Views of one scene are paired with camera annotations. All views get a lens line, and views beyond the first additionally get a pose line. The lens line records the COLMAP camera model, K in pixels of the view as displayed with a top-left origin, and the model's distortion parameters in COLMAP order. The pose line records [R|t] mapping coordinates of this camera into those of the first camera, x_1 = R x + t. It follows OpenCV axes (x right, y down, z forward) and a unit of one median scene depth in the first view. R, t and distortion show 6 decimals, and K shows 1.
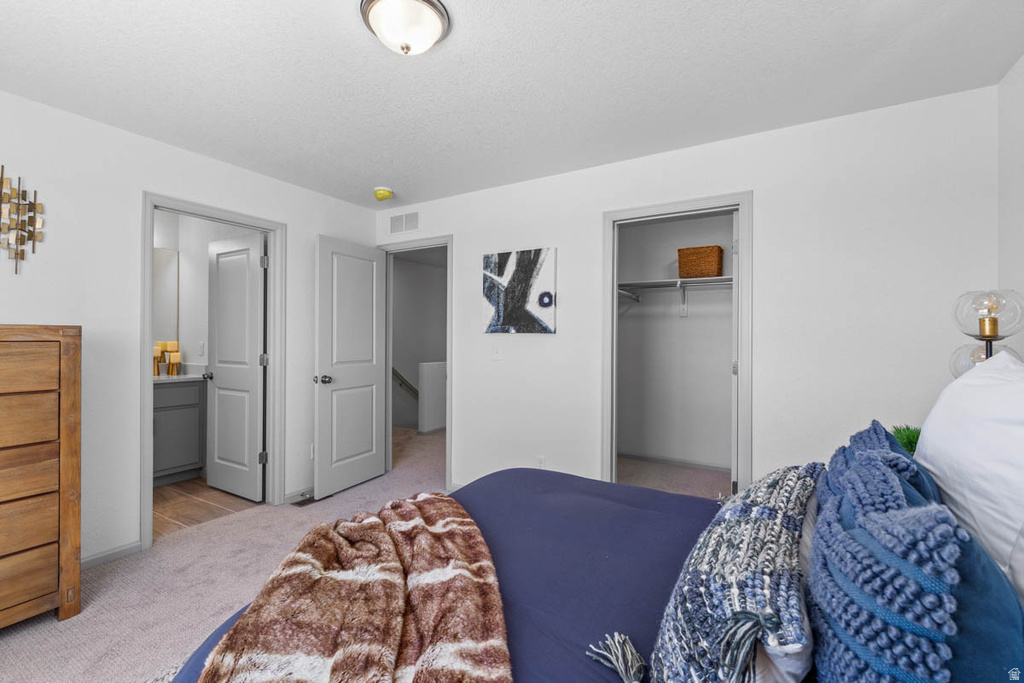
lens RADIAL K [[454.4, 0, 511.6], [0, 454.4, 338.4], [0, 0, 1]] dist [0.001903, 0.000115]
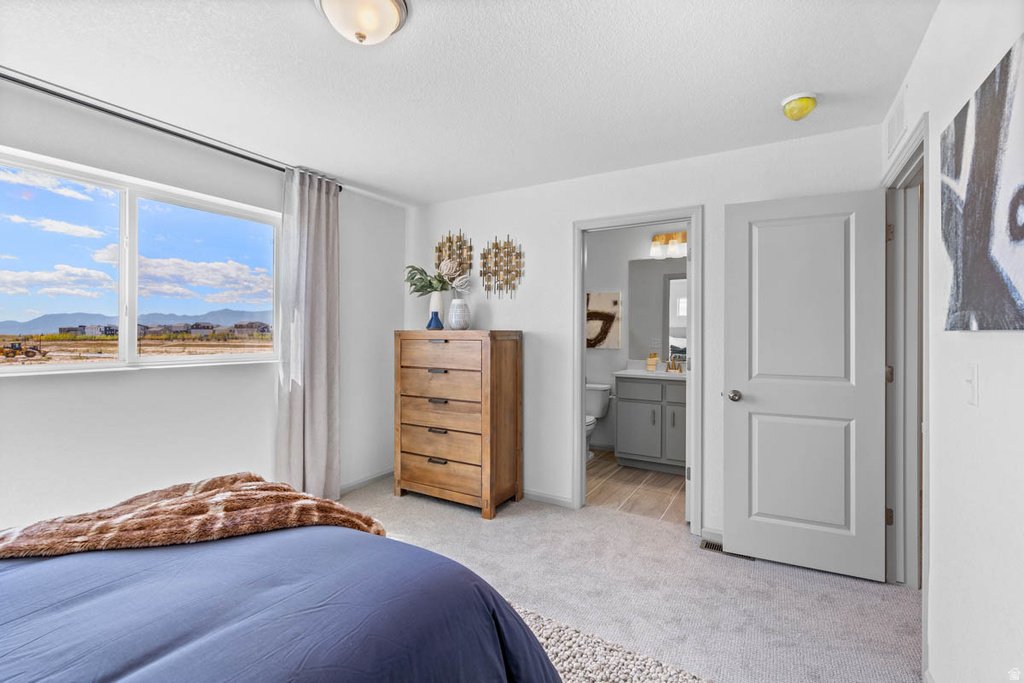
lens RADIAL K [[454.4, 0, 514.1], [0, 454.4, 333.5], [0, 0, 1]] dist [0.001903, 0.000115]
pose [[-0.003399, -0.005978, -0.999976, 0.387127], [-0.008912, 0.999943, -0.005947, -0.005469], [0.999955, 0.008892, -0.003452, 0.729455]]
